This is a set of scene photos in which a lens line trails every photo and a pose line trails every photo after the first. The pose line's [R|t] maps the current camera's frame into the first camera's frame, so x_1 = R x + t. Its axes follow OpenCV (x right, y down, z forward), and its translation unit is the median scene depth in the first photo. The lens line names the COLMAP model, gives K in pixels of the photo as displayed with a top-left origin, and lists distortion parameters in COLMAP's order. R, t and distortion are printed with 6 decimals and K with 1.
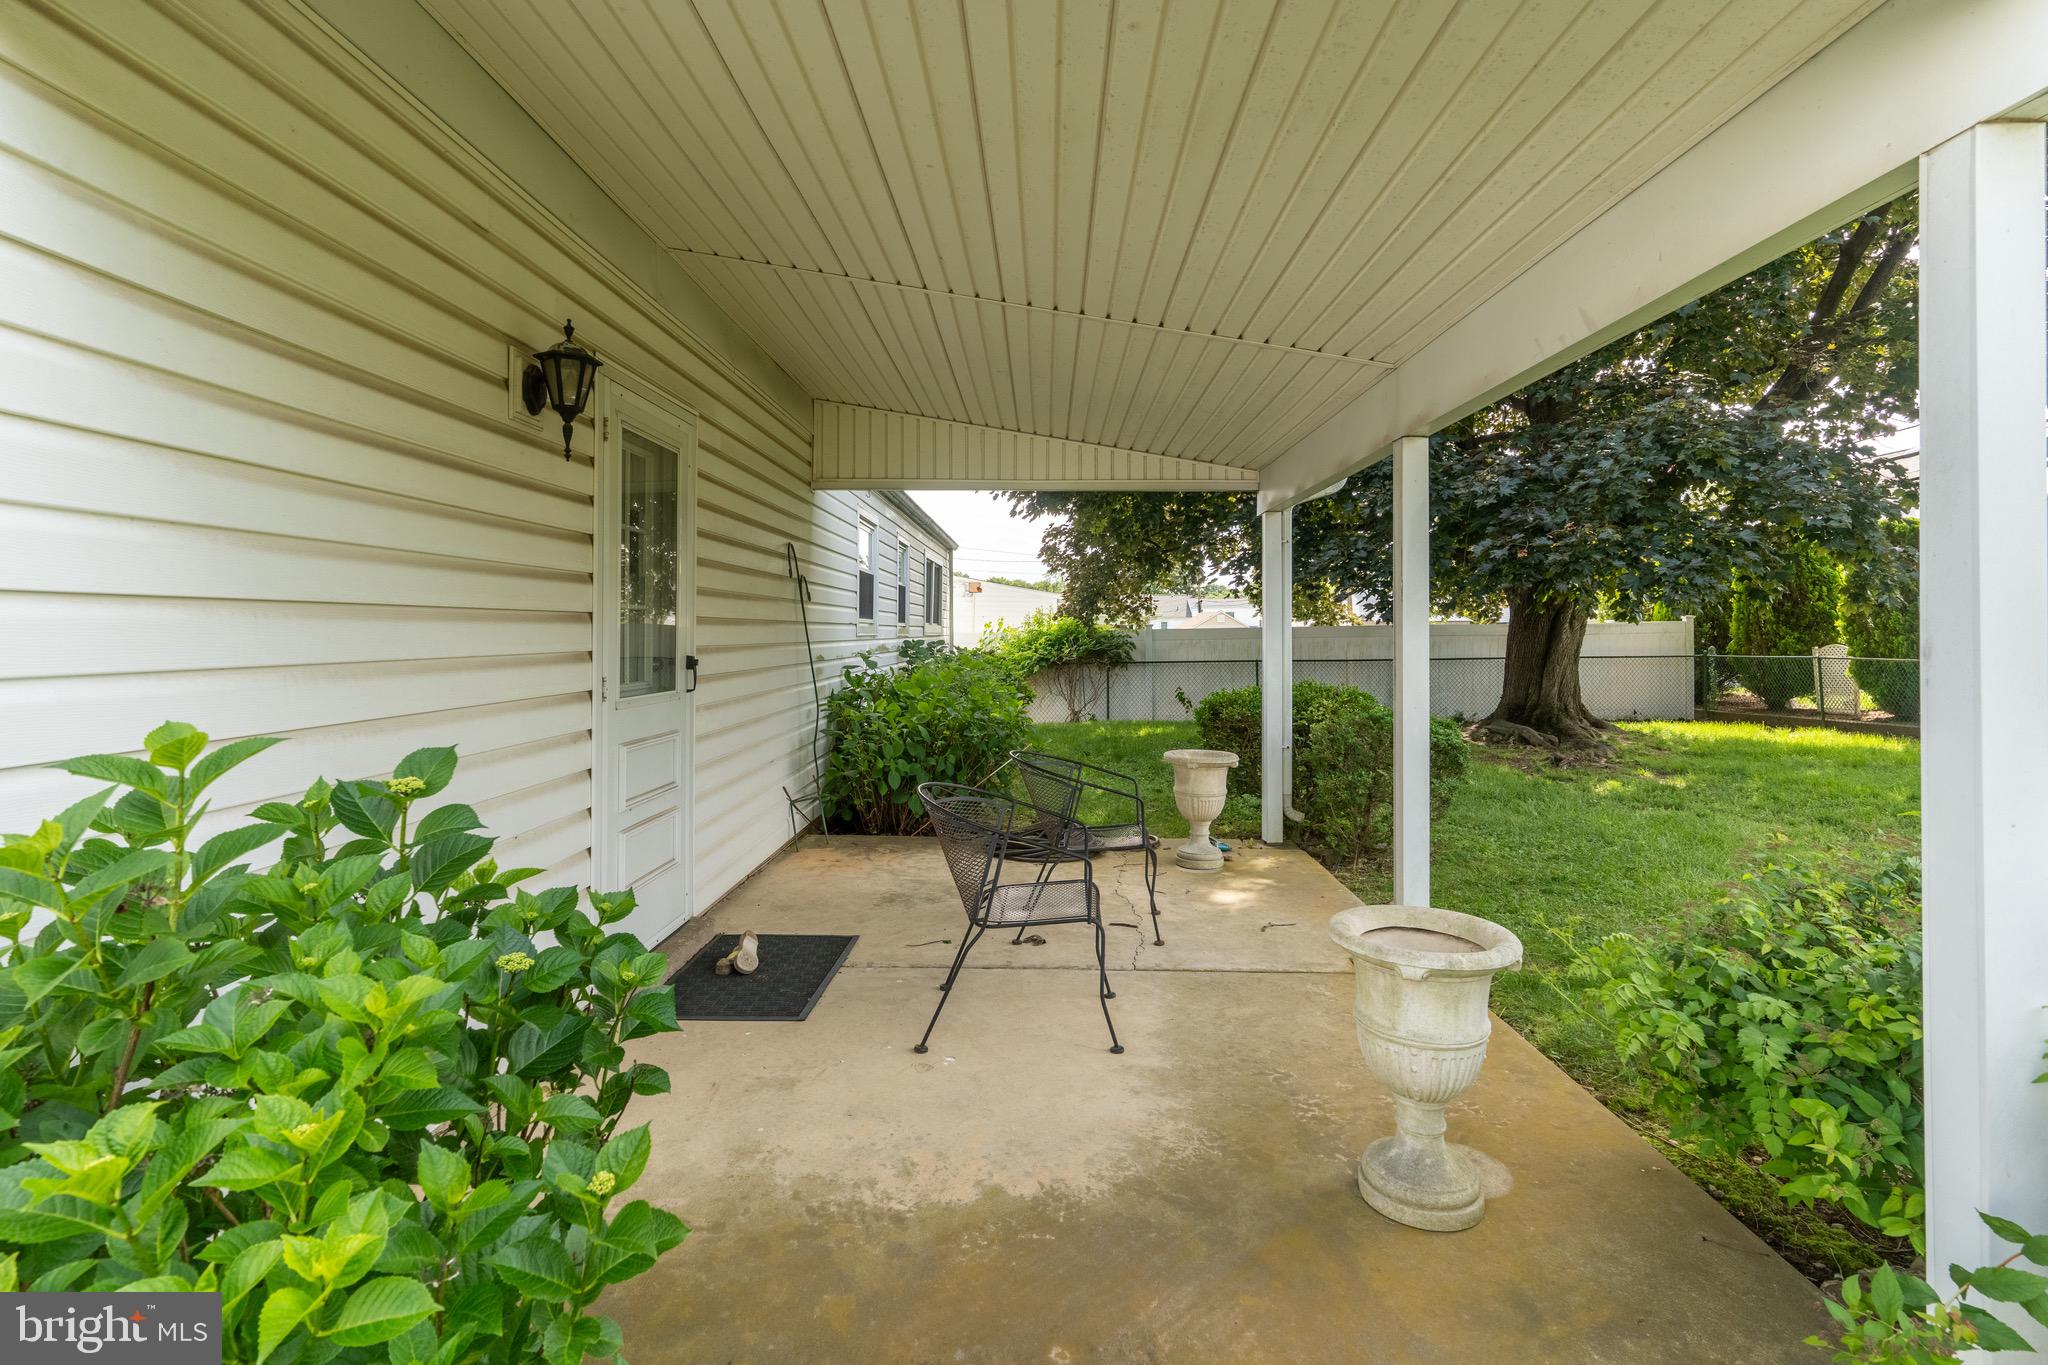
lens RADIAL K [[1003.8, 0, 1024.0], [0, 1003.8, 682.5], [0, 0, 1]] dist [0.001258, -0.000446]
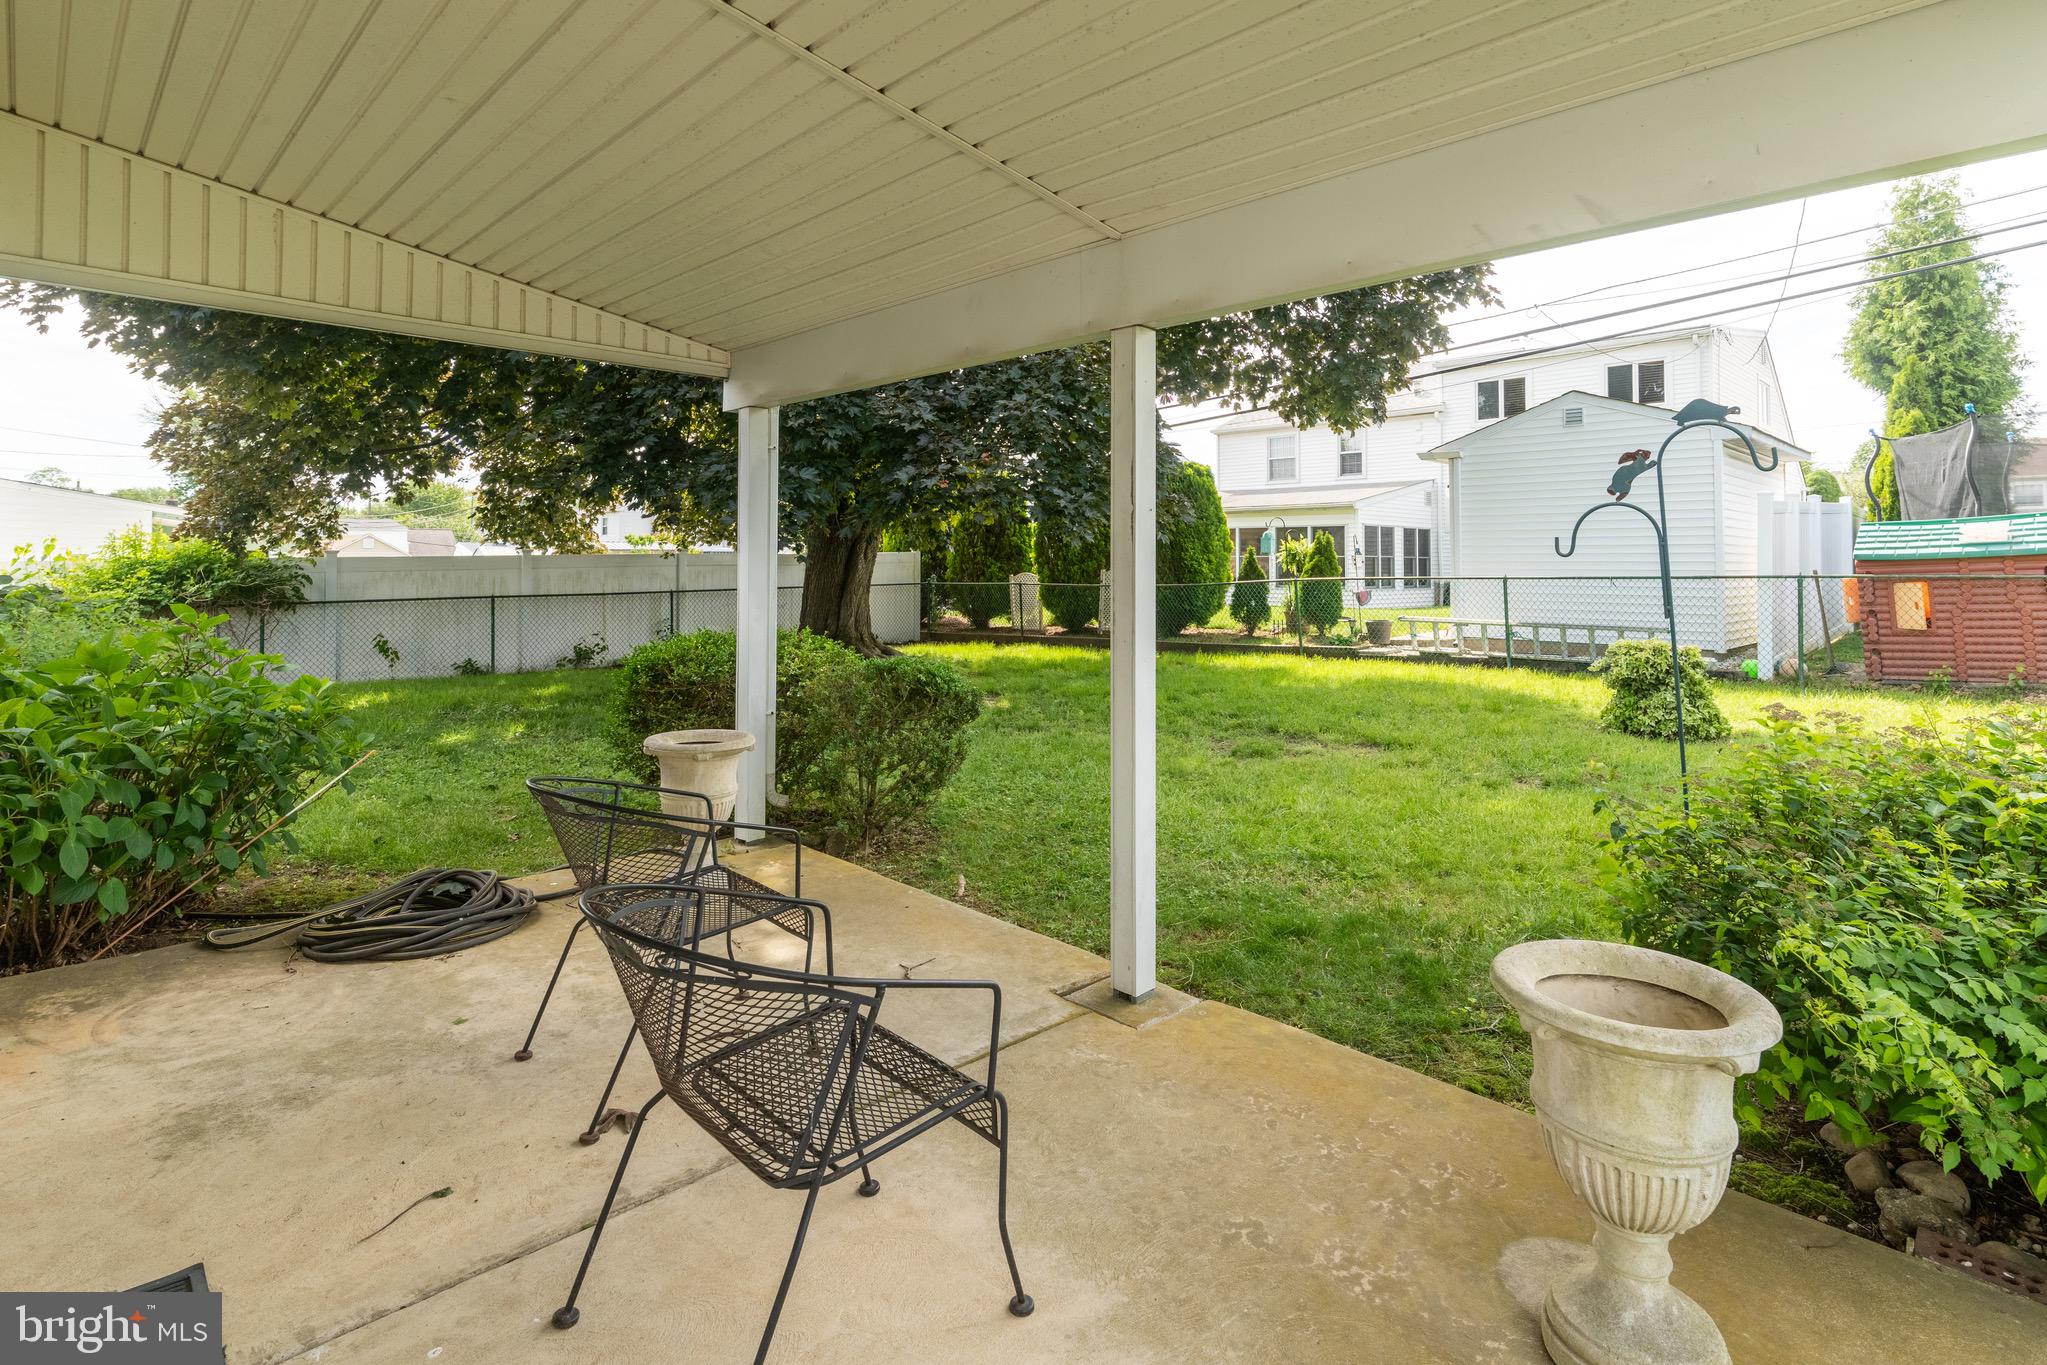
lens RADIAL K [[1036.2, 0, 1027.1], [0, 1036.2, 543.3], [0, 0, 1]] dist [-0.000379, -0.000227]
pose [[0.694477, 0.014187, 0.719375, -0.077926], [0.033745, 0.998063, -0.052261, -0.007494], [-0.718723, 0.060570, 0.692653, 0.134106]]
